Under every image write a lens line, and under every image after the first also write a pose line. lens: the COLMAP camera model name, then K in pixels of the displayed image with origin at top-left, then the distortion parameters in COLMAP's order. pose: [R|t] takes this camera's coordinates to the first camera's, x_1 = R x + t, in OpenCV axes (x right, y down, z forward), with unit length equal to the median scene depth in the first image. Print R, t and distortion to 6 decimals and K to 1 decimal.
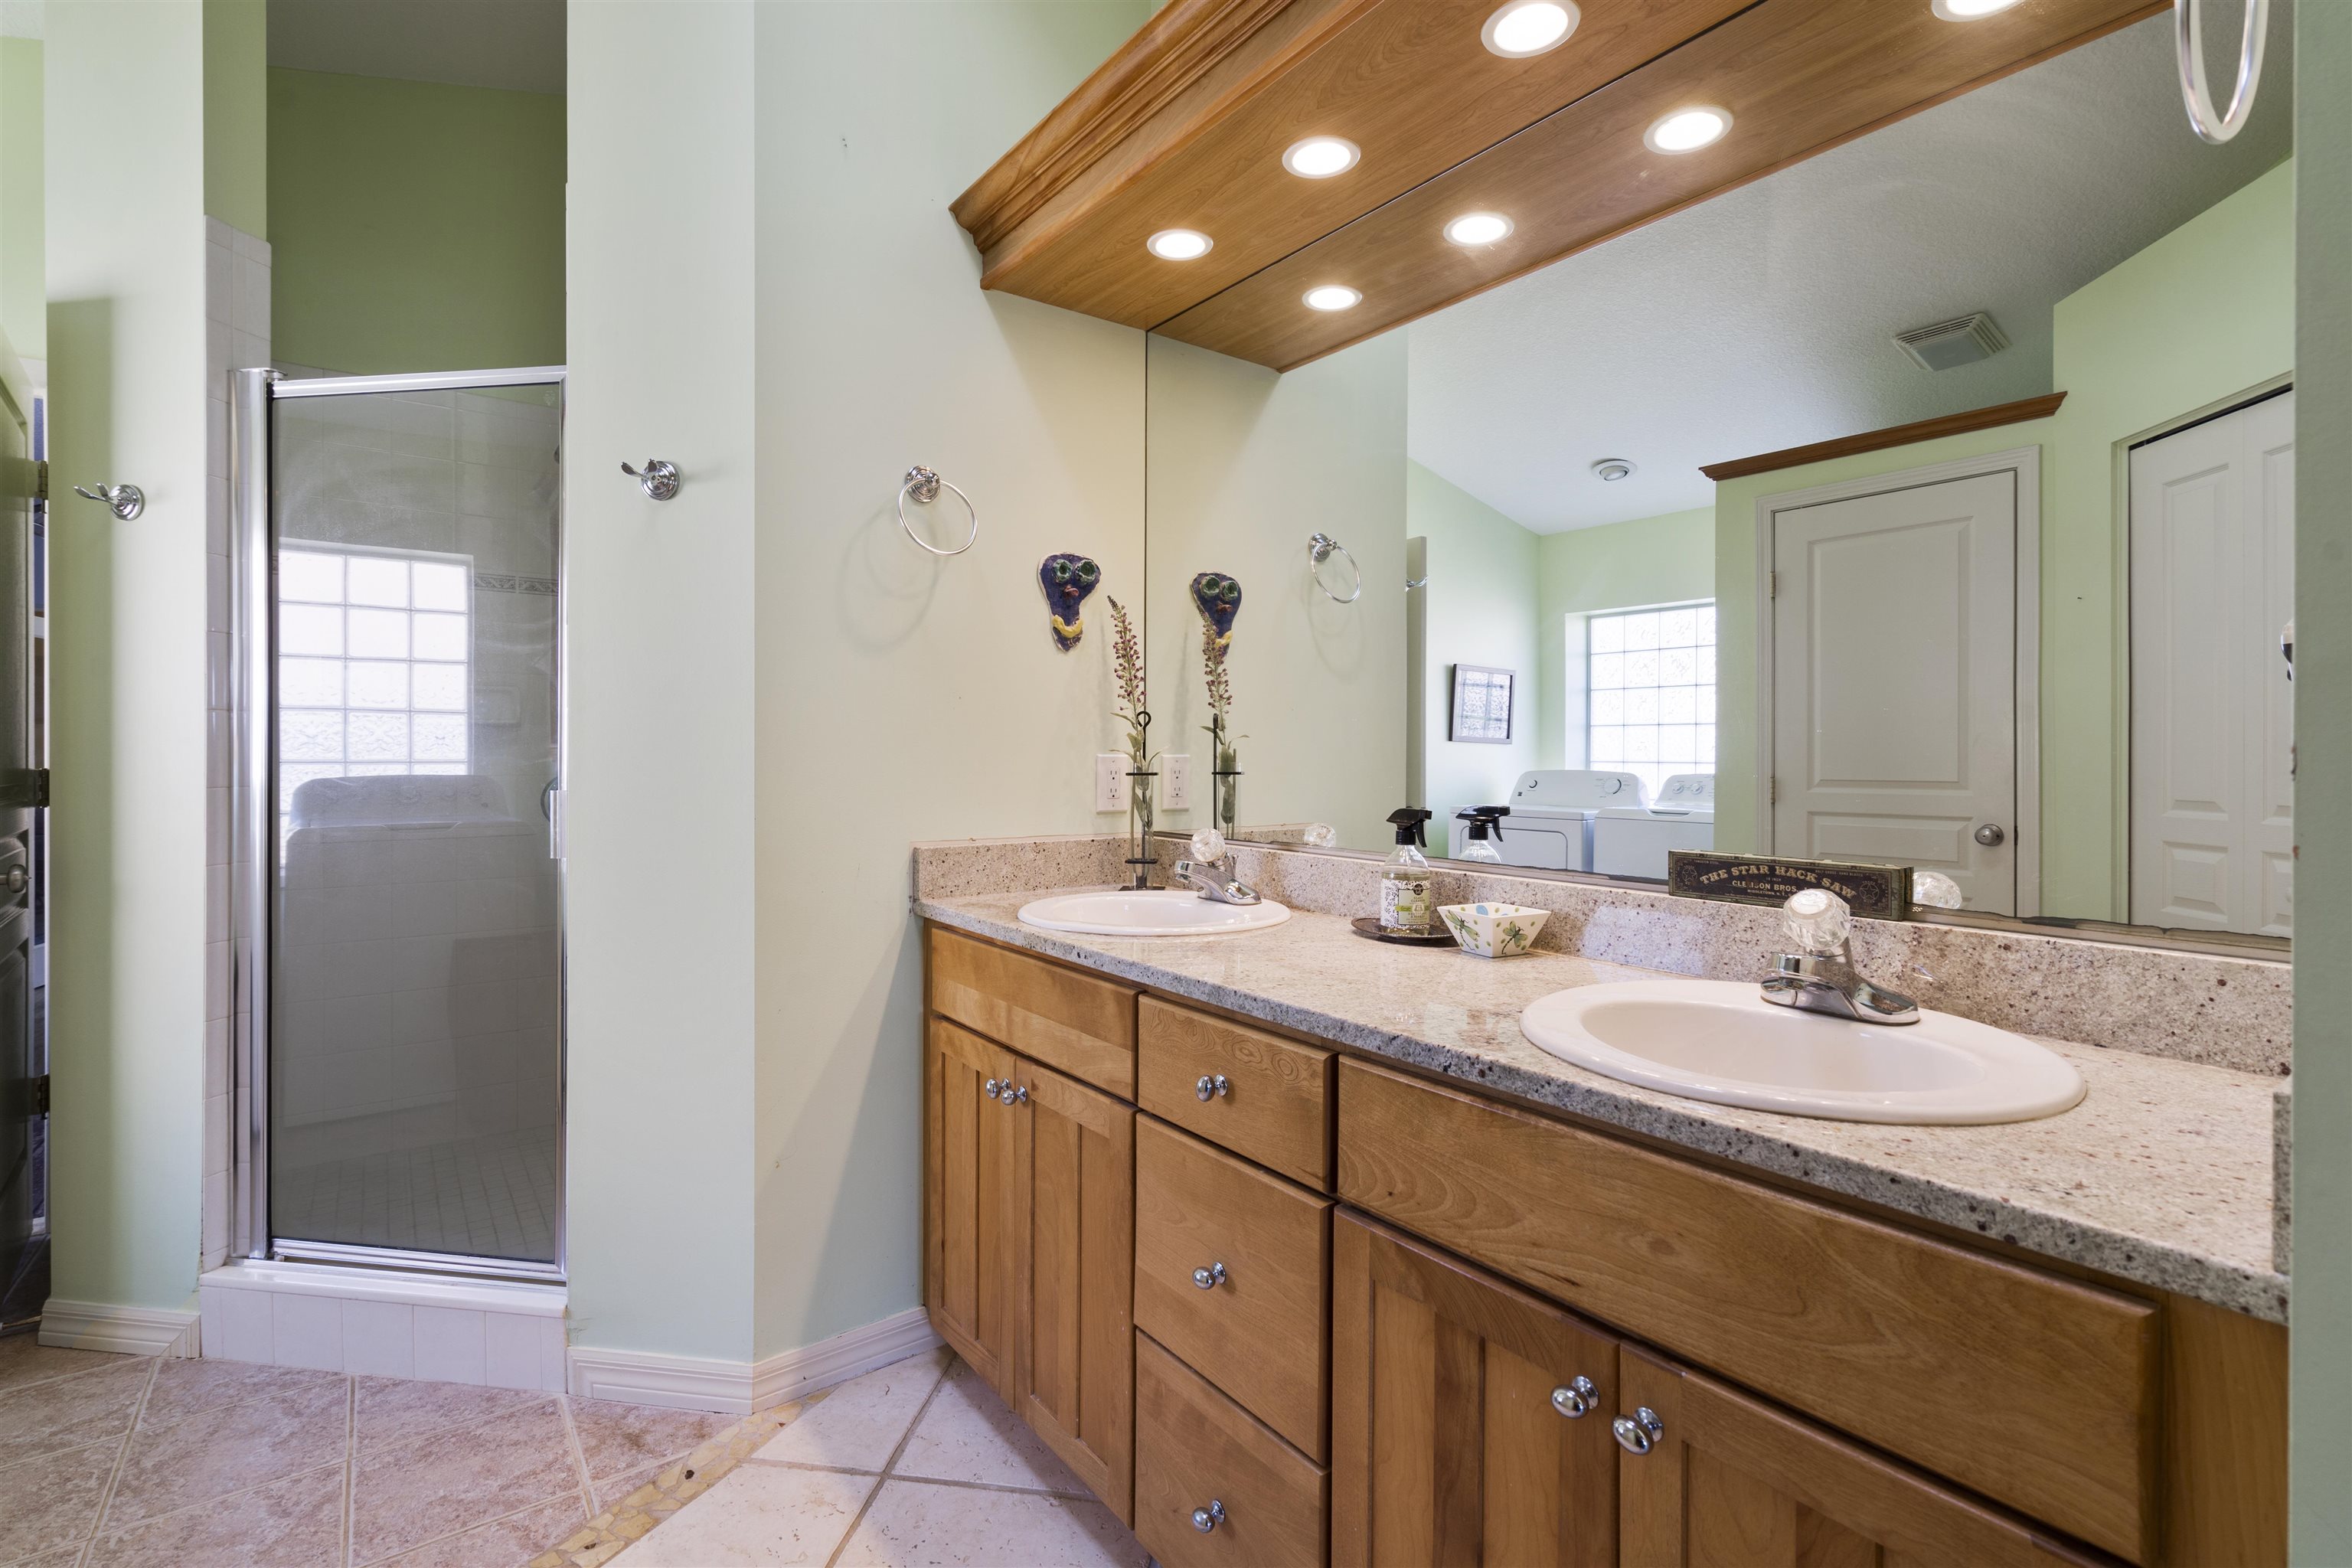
lens RADIAL K [[1080.8, 0, 1150.3], [0, 1080.8, 758.9], [0, 0, 1]] dist [-0.002122, 0.000992]
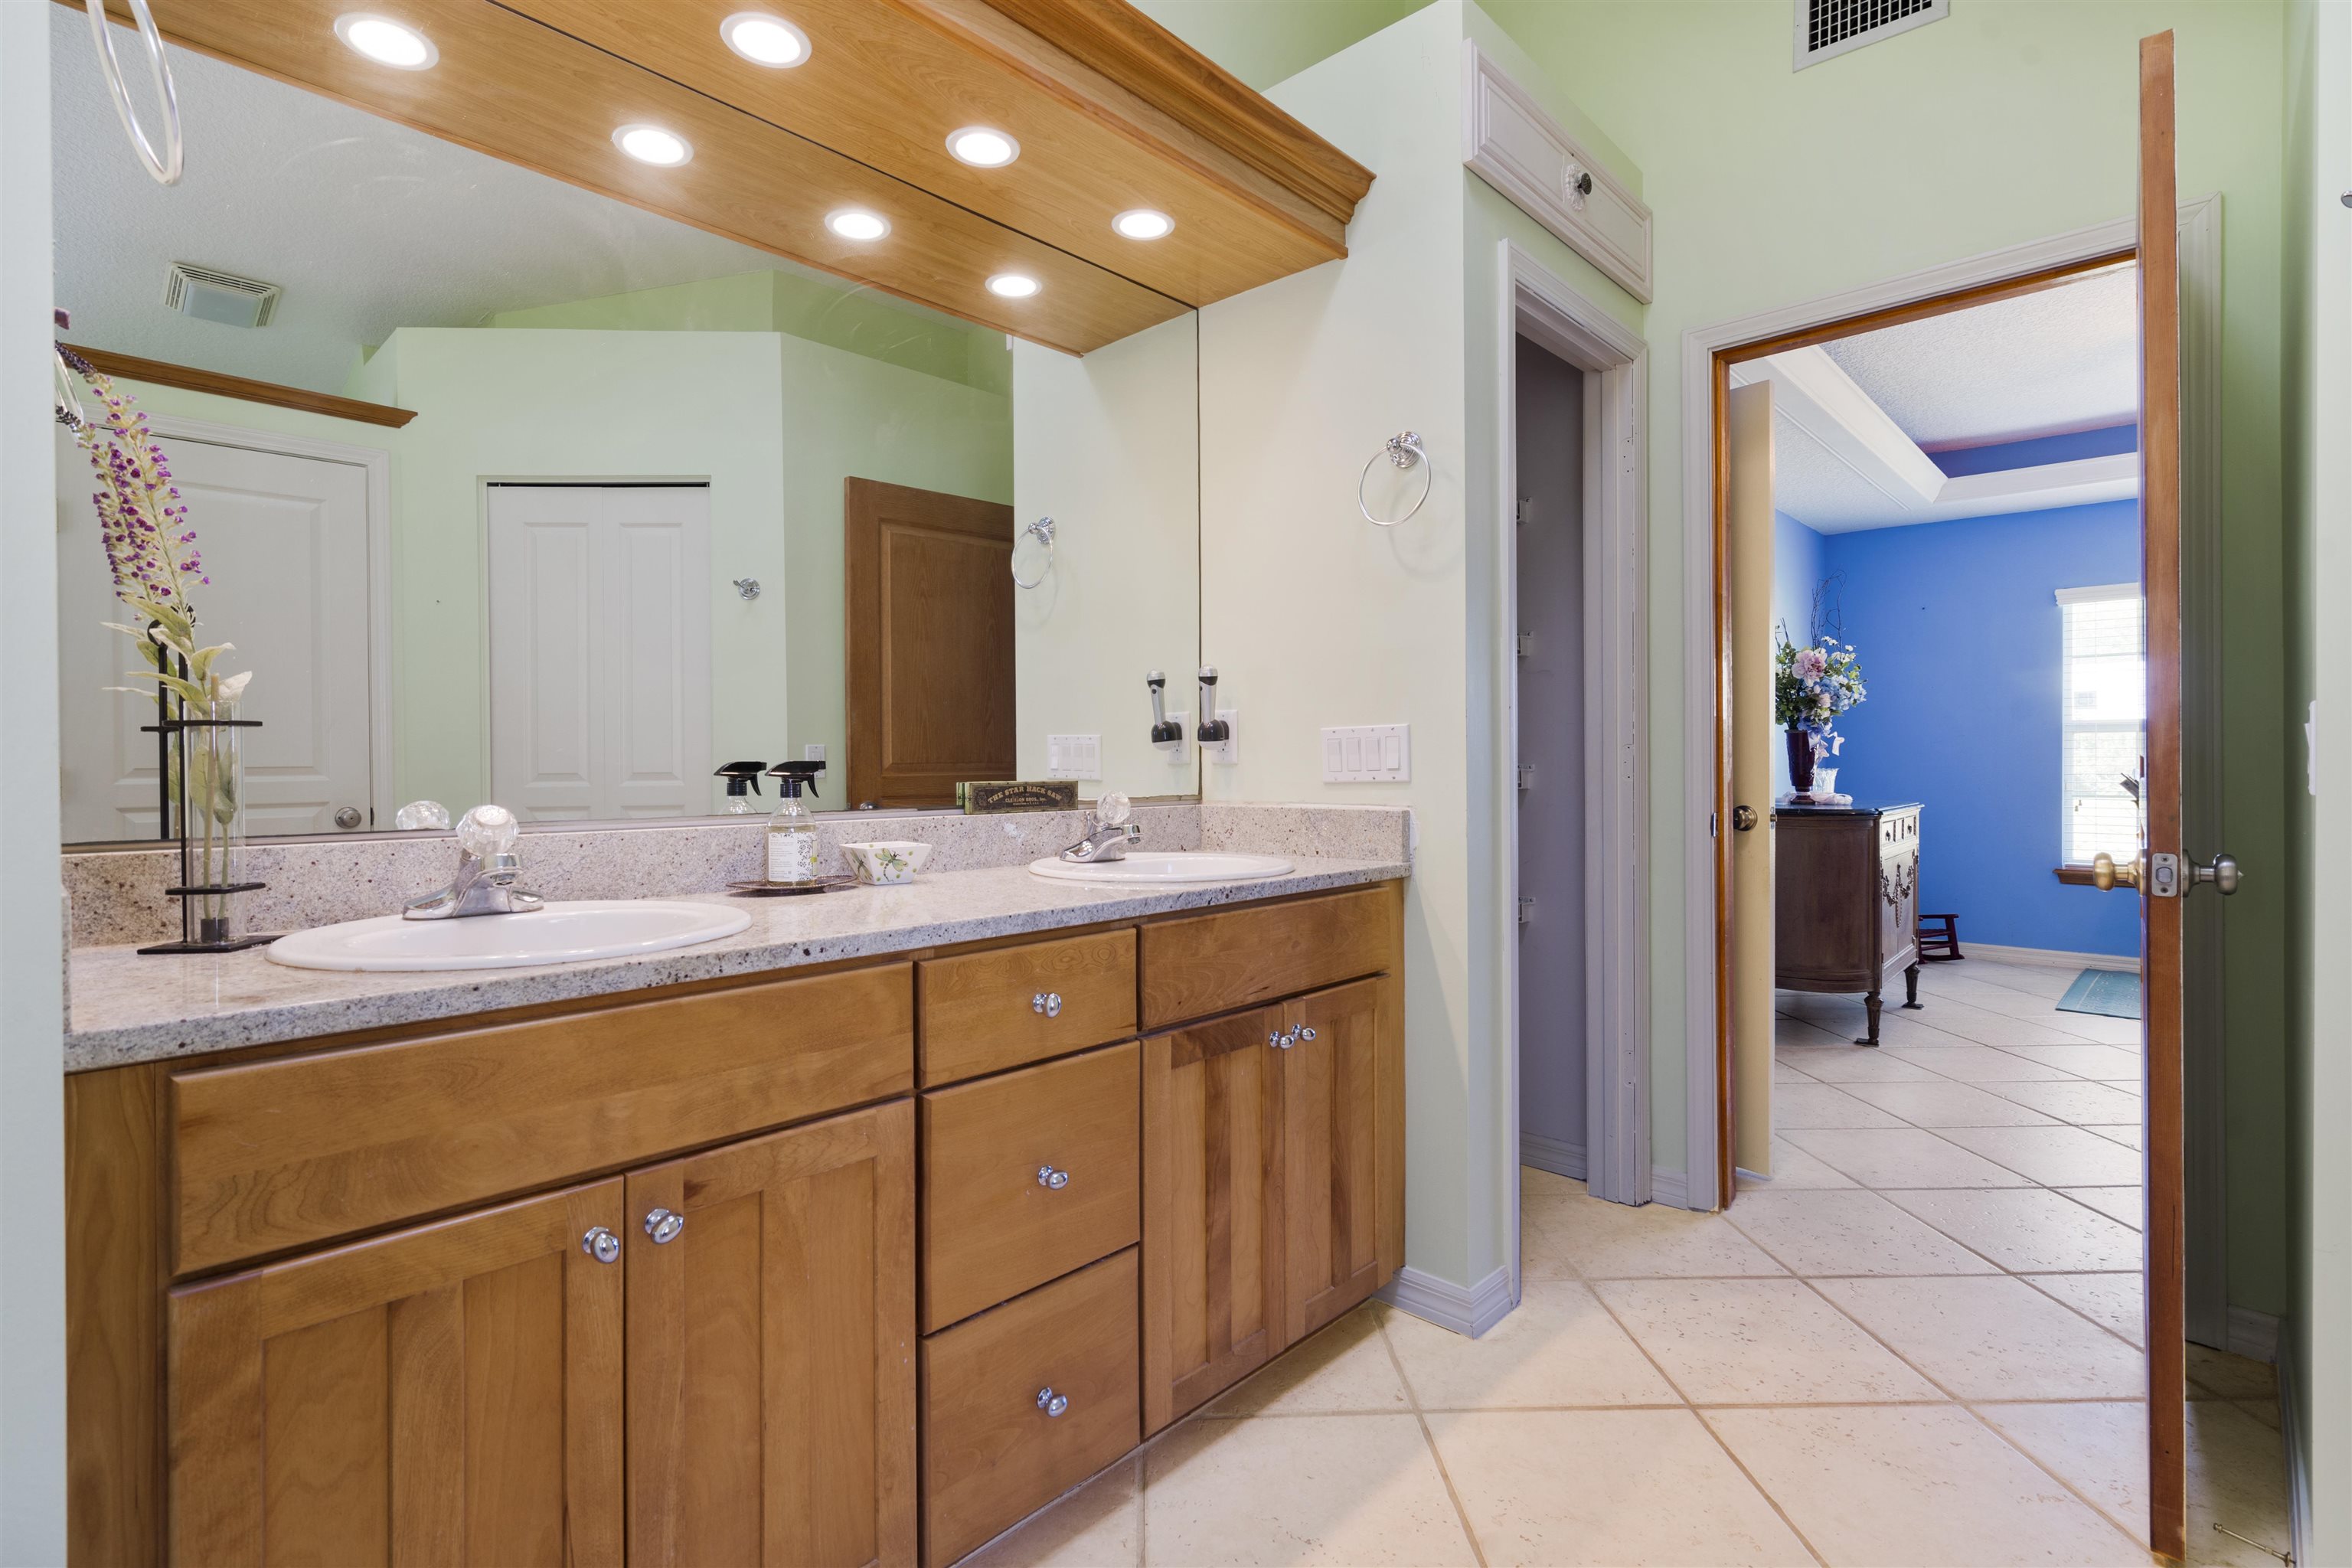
lens RADIAL K [[1164.1, 0, 1161.9], [0, 1164.1, 775.7], [0, 0, 1]] dist [0.004017, -0.001791]
pose [[-0.208354, -0.007363, 0.978026, -1.016949], [0.010867, 0.999893, 0.009843, 0.062528], [-0.977993, 0.012679, -0.208252, 1.049517]]
